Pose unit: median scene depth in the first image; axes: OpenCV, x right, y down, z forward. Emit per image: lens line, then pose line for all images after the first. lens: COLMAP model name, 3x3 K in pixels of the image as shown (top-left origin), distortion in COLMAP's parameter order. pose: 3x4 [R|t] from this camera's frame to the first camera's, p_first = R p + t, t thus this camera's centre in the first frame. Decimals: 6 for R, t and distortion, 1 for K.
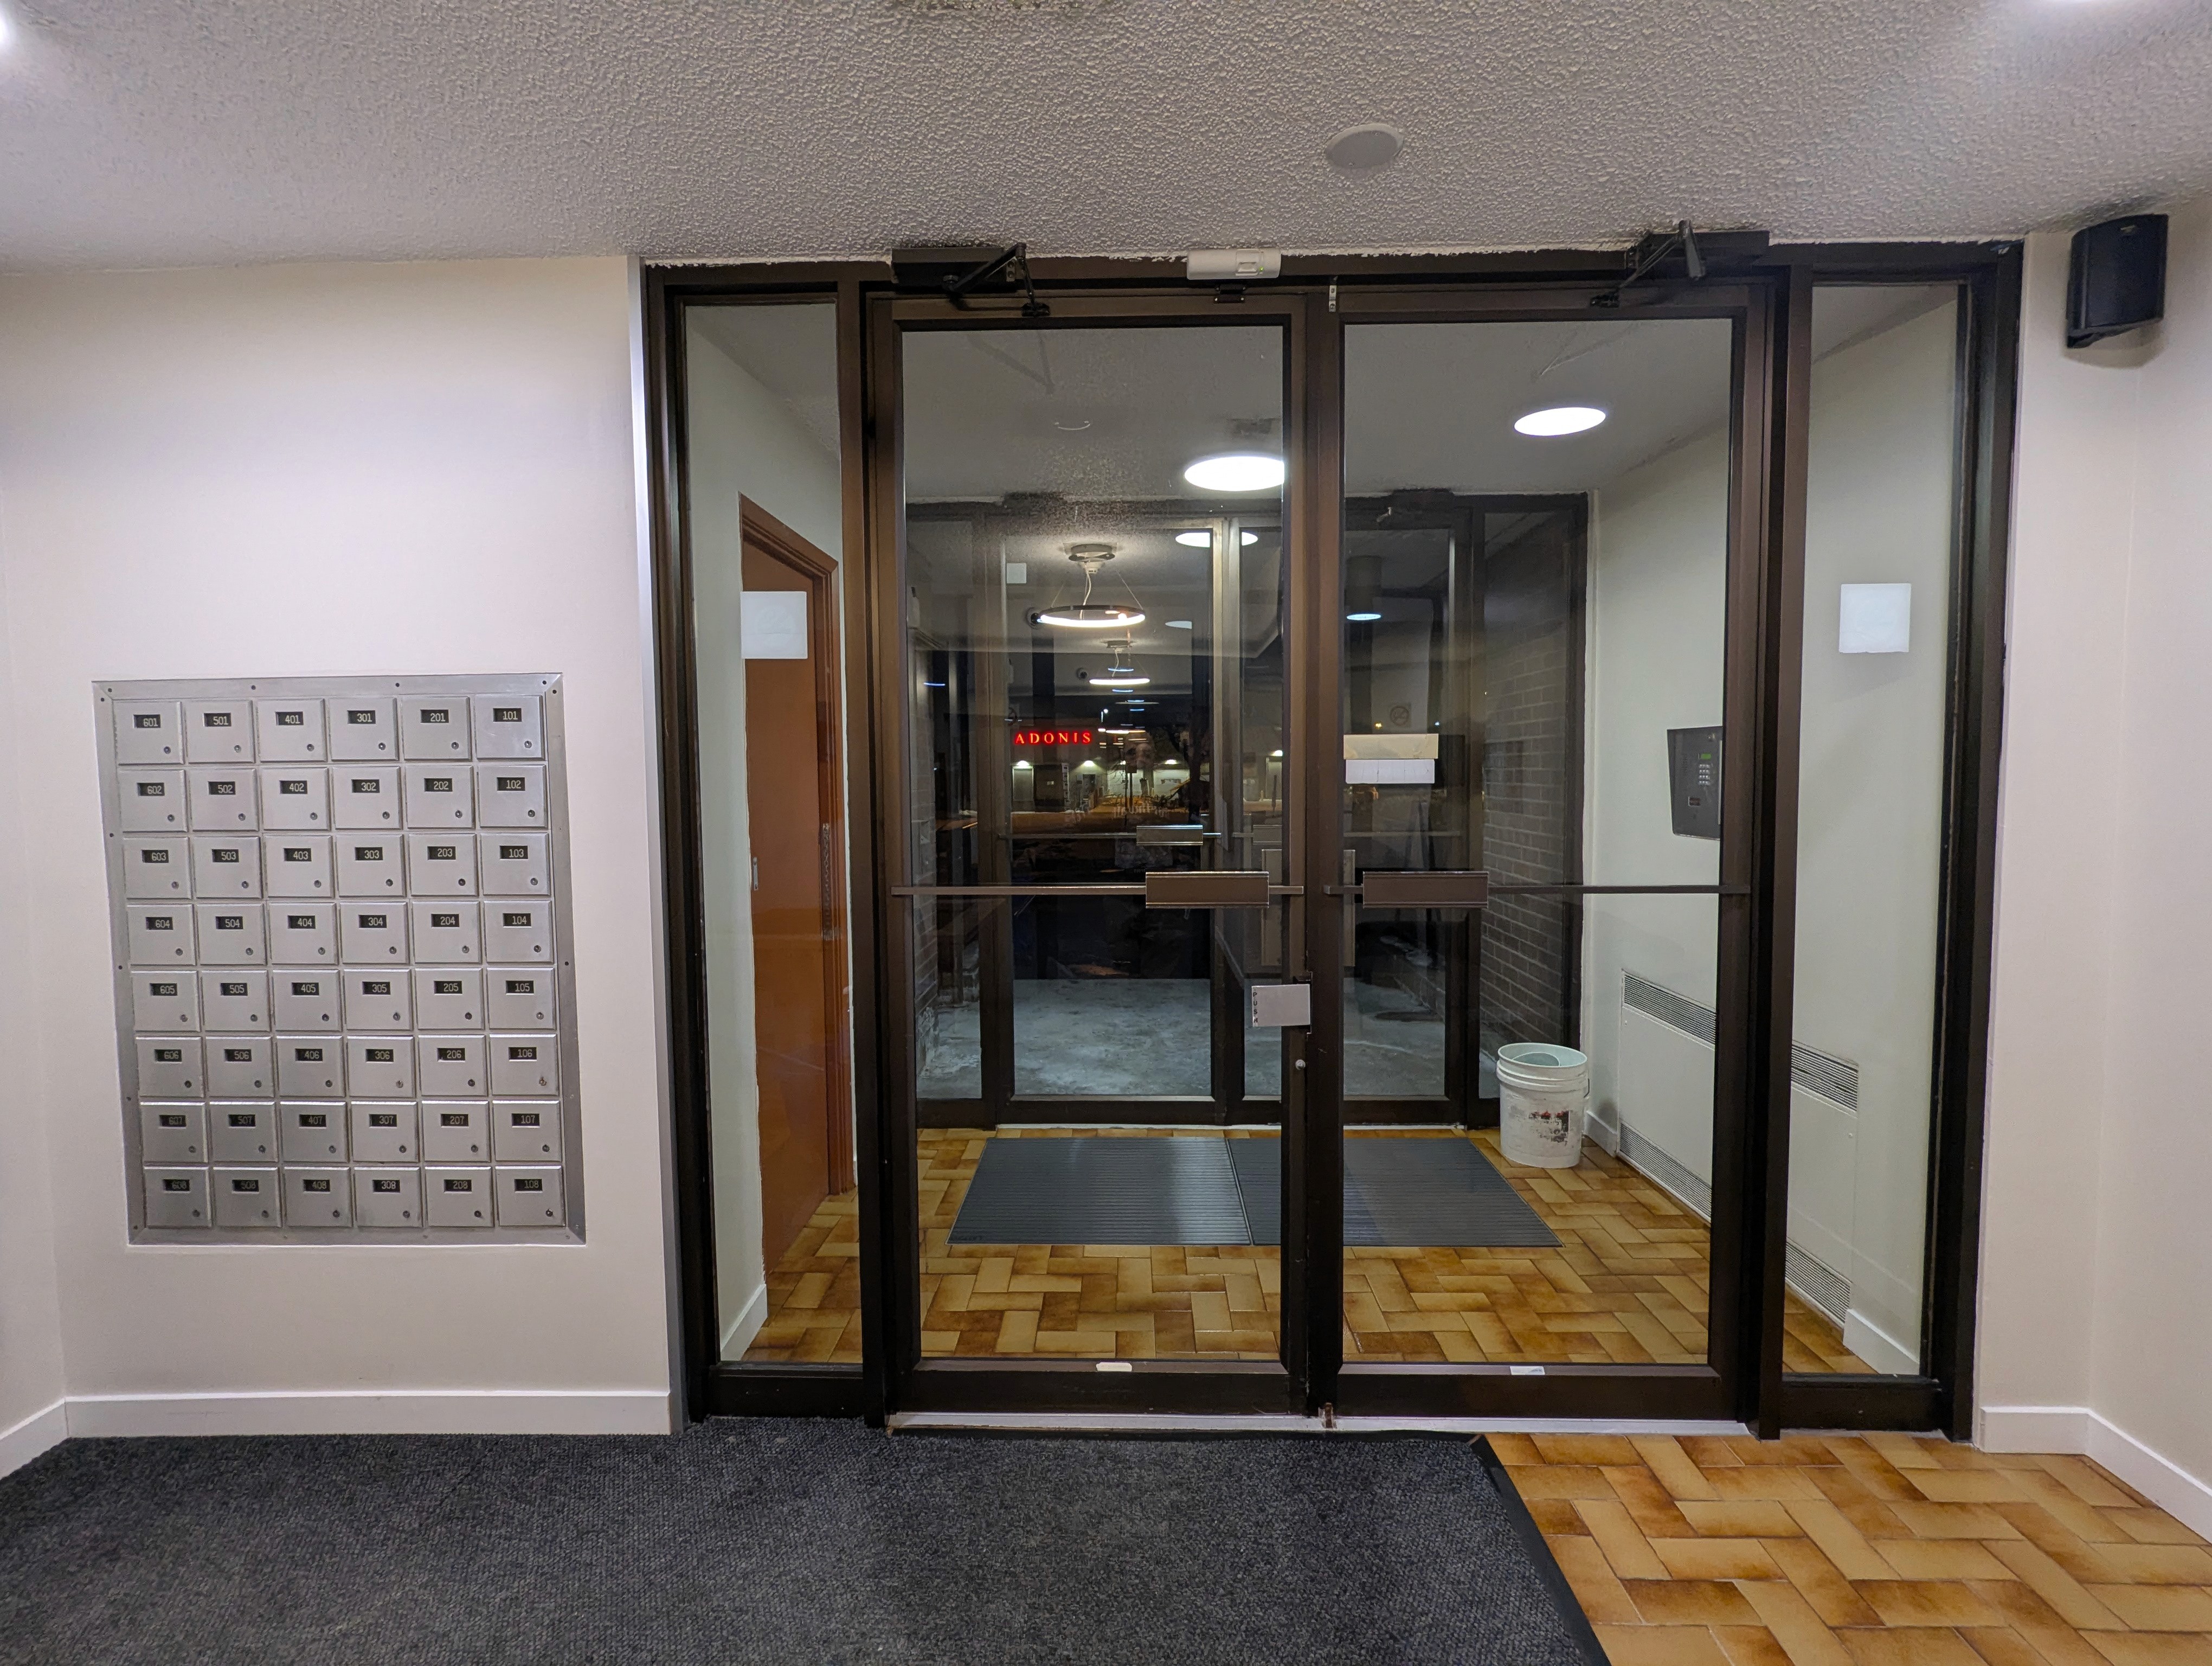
lens RADIAL K [[1028.7, 0, 1101.8], [0, 1028.7, 840.9], [0, 0, 1]] dist [-0.004030, 0.000723]
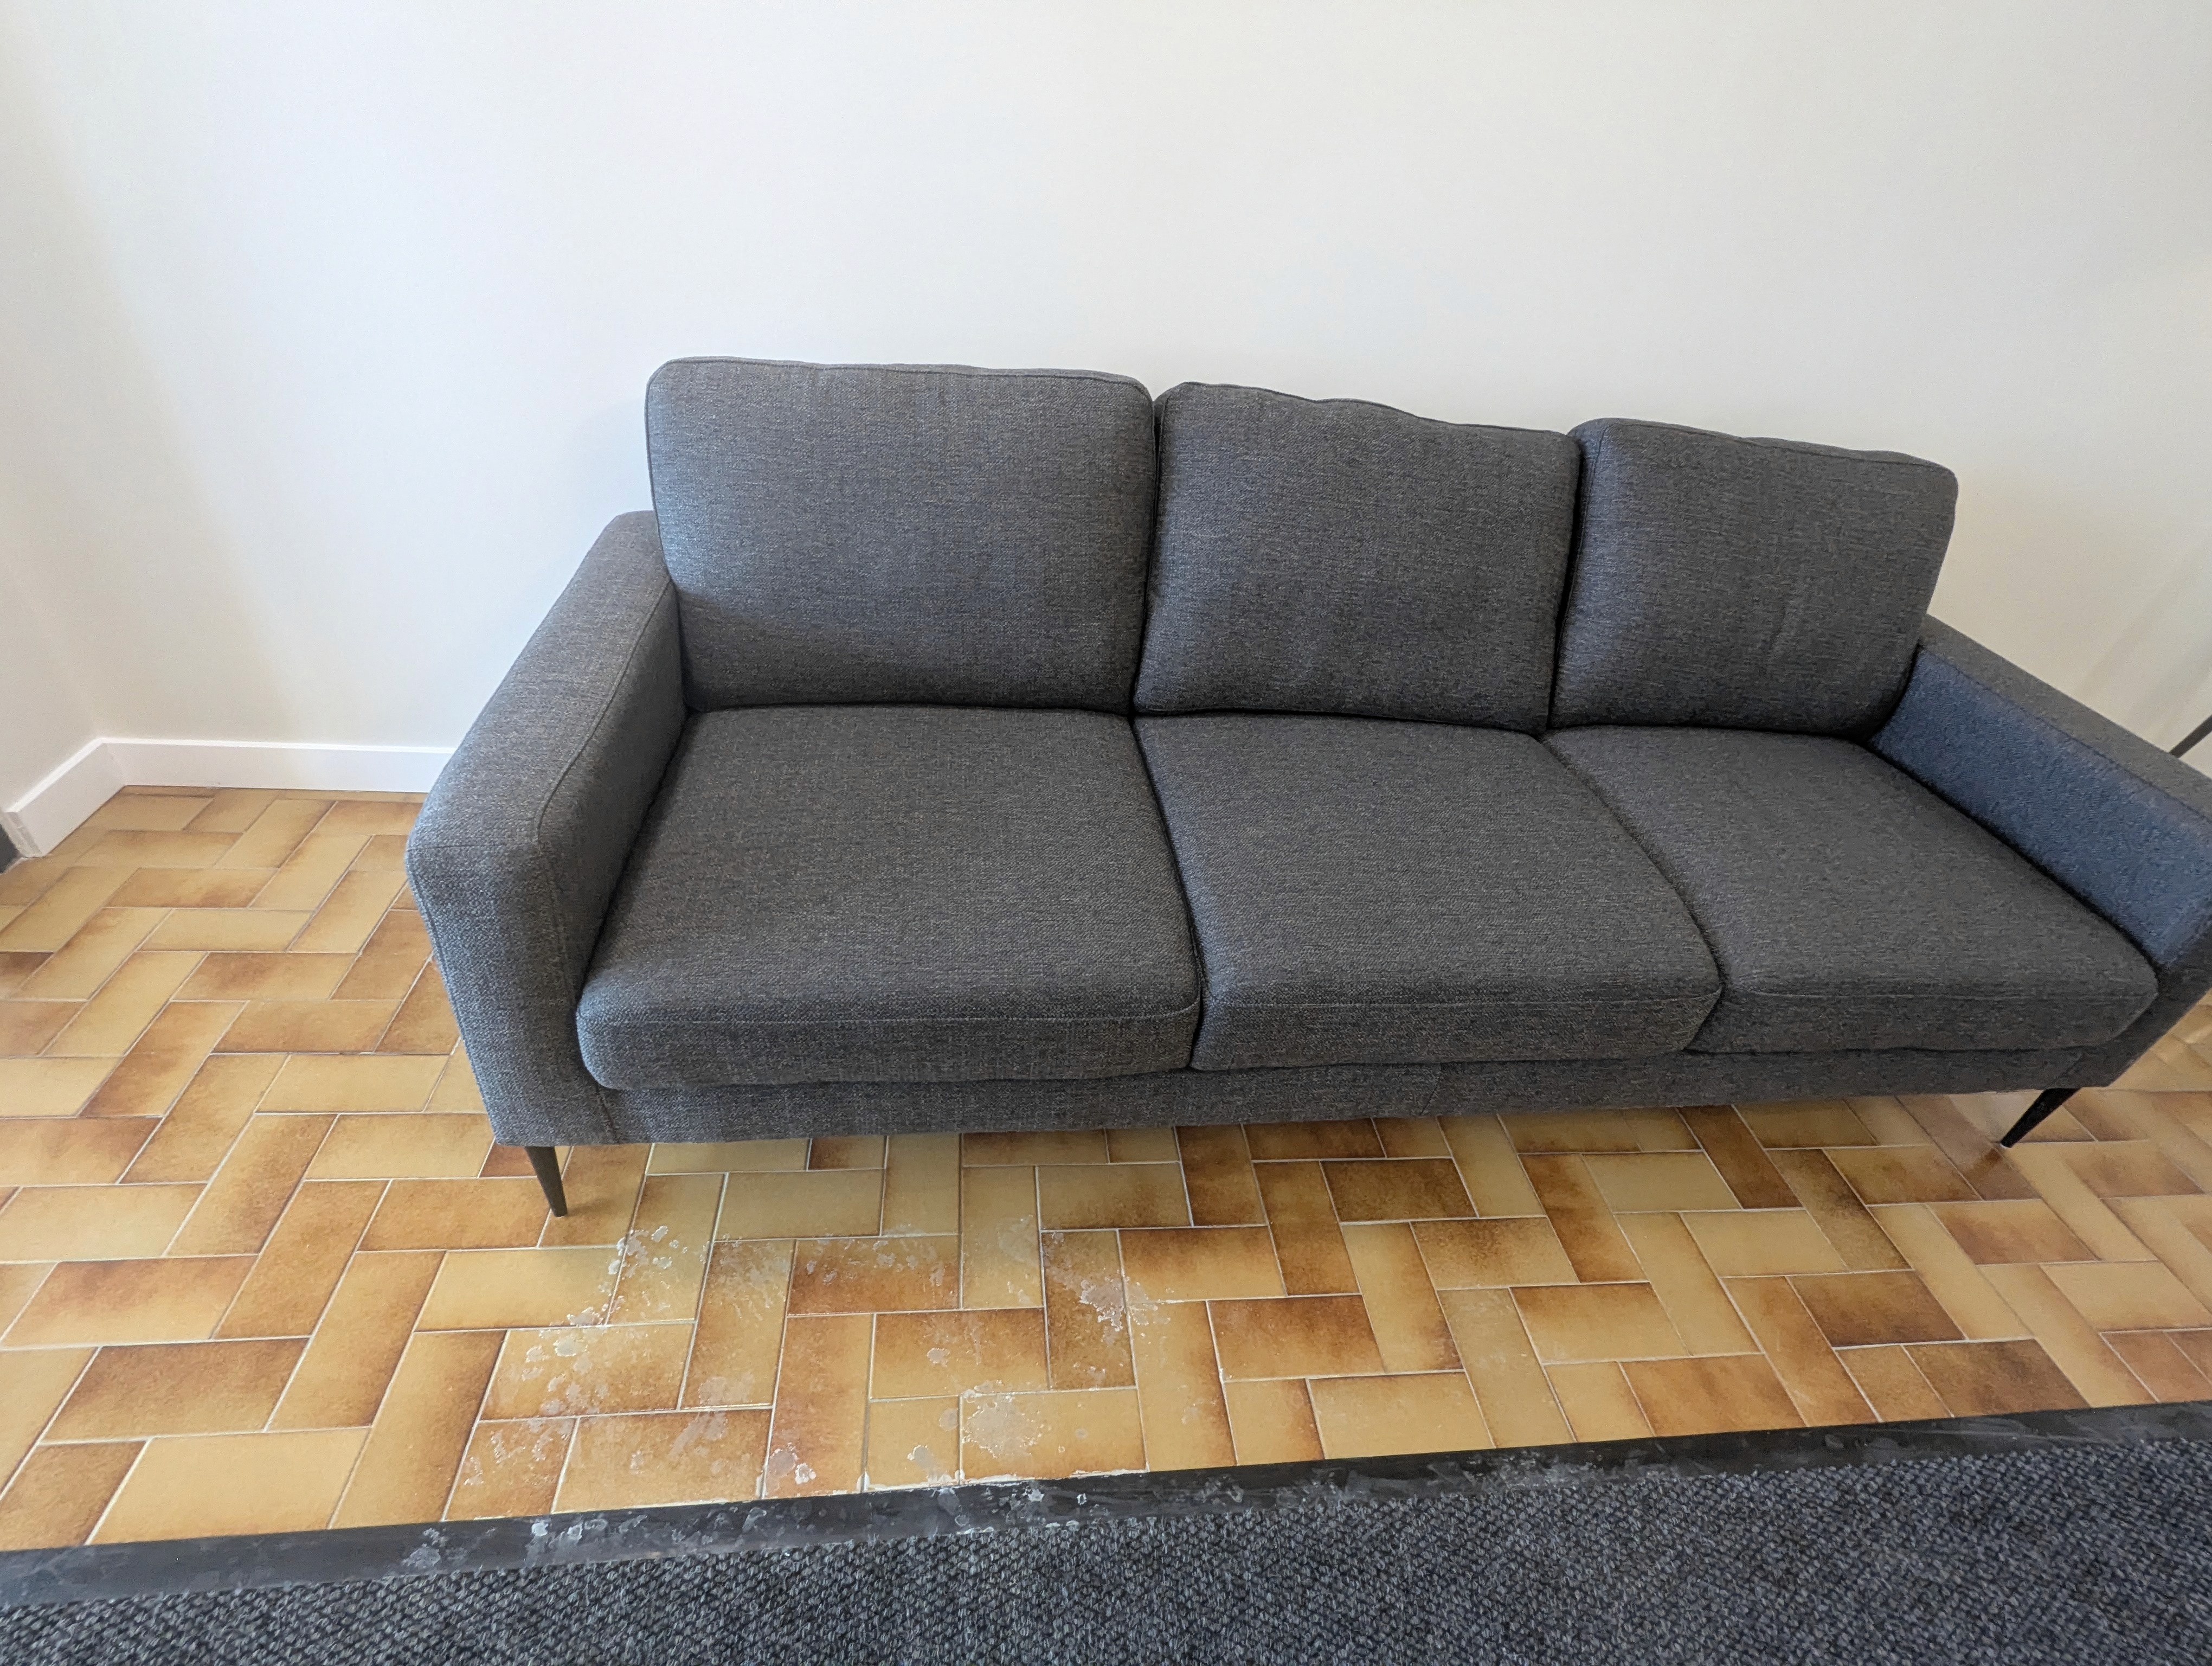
lens RADIAL K [[1028.7, 0, 1125.3], [0, 1028.7, 845.6], [0, 0, 1]] dist [-0.004030, 0.000723]
pose [[-0.133926, -0.606354, 0.783836, 0.149383], [-0.046199, 0.793922, 0.606262, 0.082606], [-0.989914, 0.044982, -0.134340, 0.296651]]
